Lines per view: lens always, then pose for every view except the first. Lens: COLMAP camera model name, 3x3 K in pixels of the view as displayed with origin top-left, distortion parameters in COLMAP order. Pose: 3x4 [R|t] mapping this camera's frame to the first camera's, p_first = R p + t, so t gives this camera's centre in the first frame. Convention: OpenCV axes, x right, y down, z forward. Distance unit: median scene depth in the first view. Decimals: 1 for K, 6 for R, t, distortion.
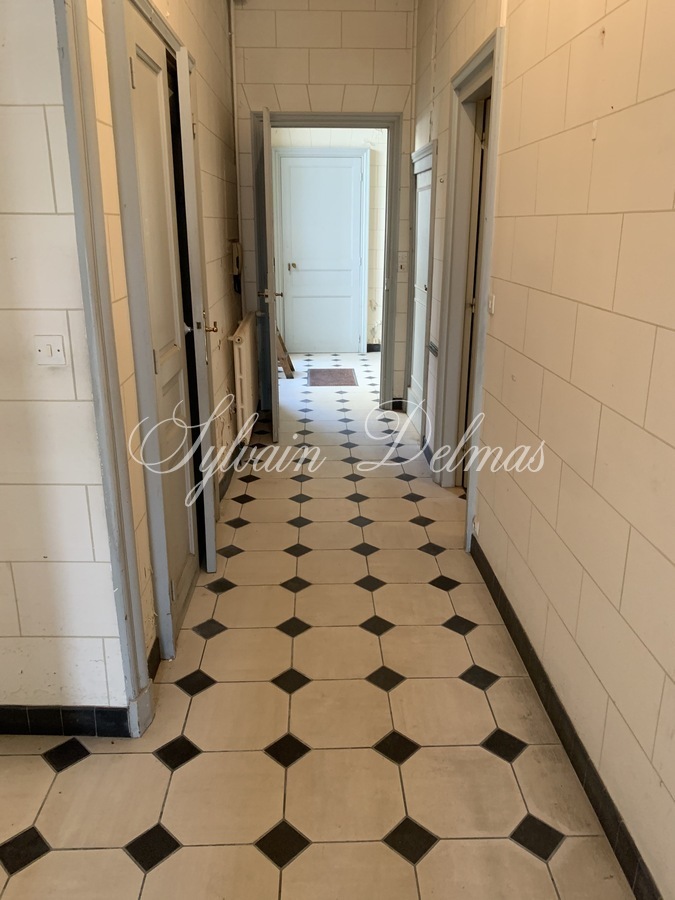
lens RADIAL K [[683.3, 0, 335.4], [0, 683.3, 436.5], [0, 0, 1]] dist [0.048619, -0.057297]
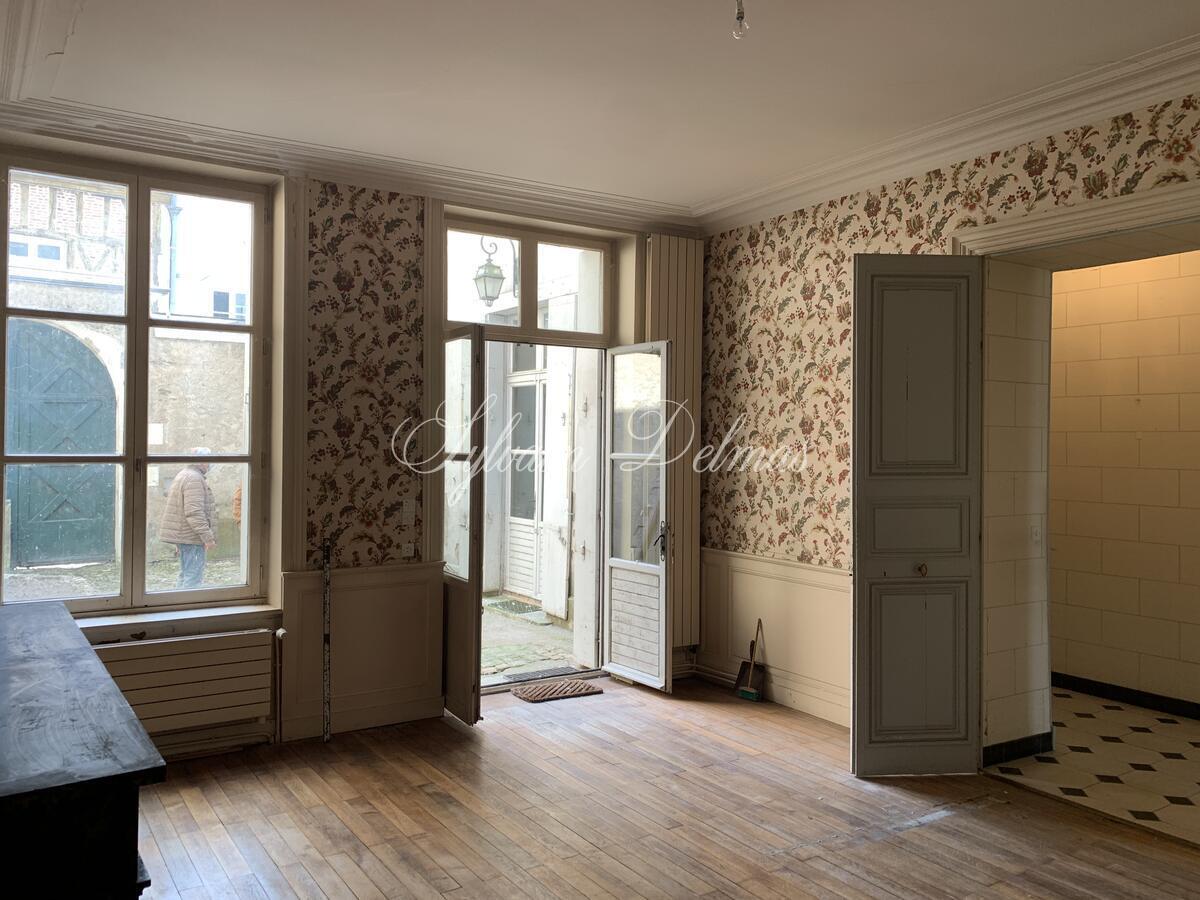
lens RADIAL K [[911.0, 0, 599.5], [0, 911.0, 444.8], [0, 0, 1]] dist [0.048619, -0.057297]
pose [[0.846267, 0.010100, 0.532663, -1.778005], [0.147154, 0.956493, -0.251926, 0.073628], [-0.512033, 0.291580, 0.807962, -0.384681]]
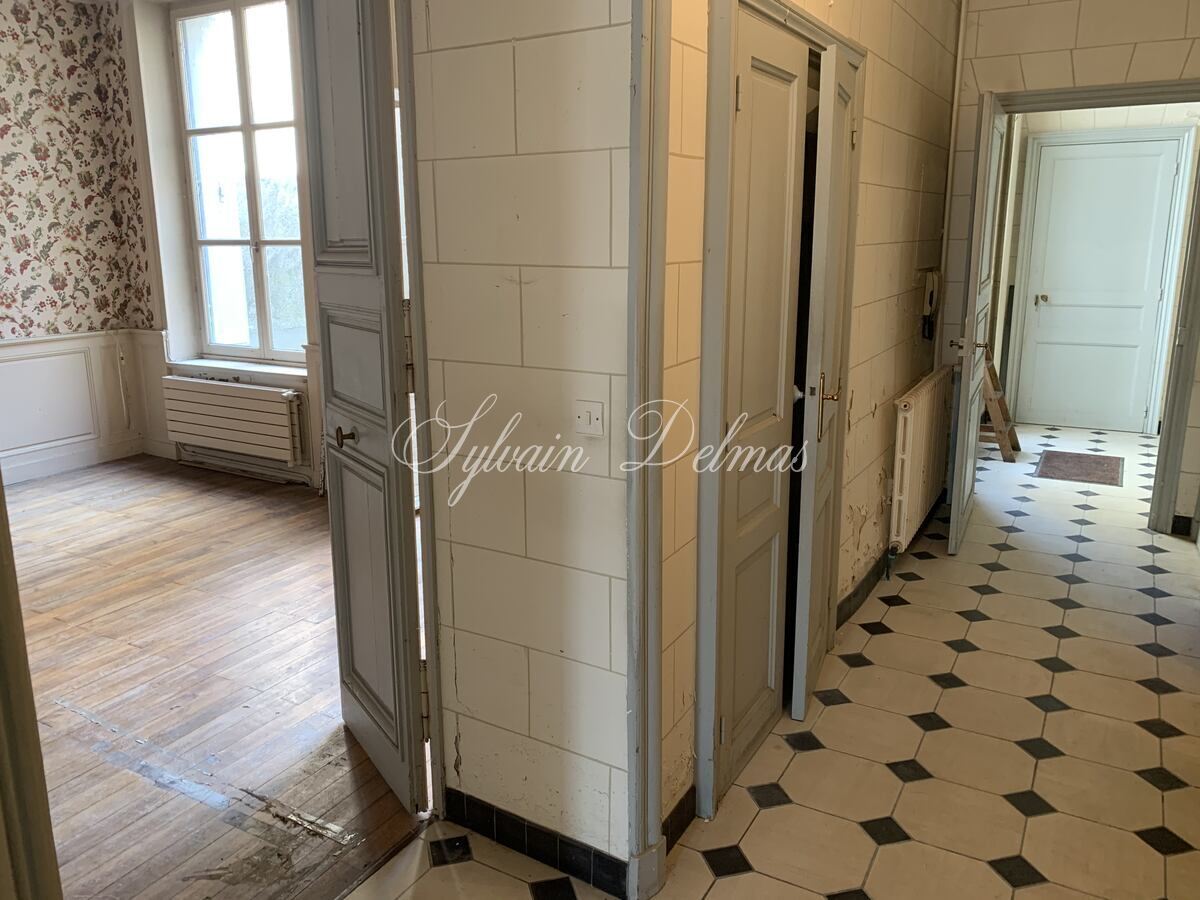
lens RADIAL K [[911.0, 0, 584.8], [0, 911.0, 432.3], [0, 0, 1]] dist [0.048619, -0.057297]
pose [[0.849193, 0.104601, -0.517619, 0.106918], [-0.146982, 0.988271, -0.041425, -0.033933], [0.507215, 0.111258, 0.854608, 0.004982]]
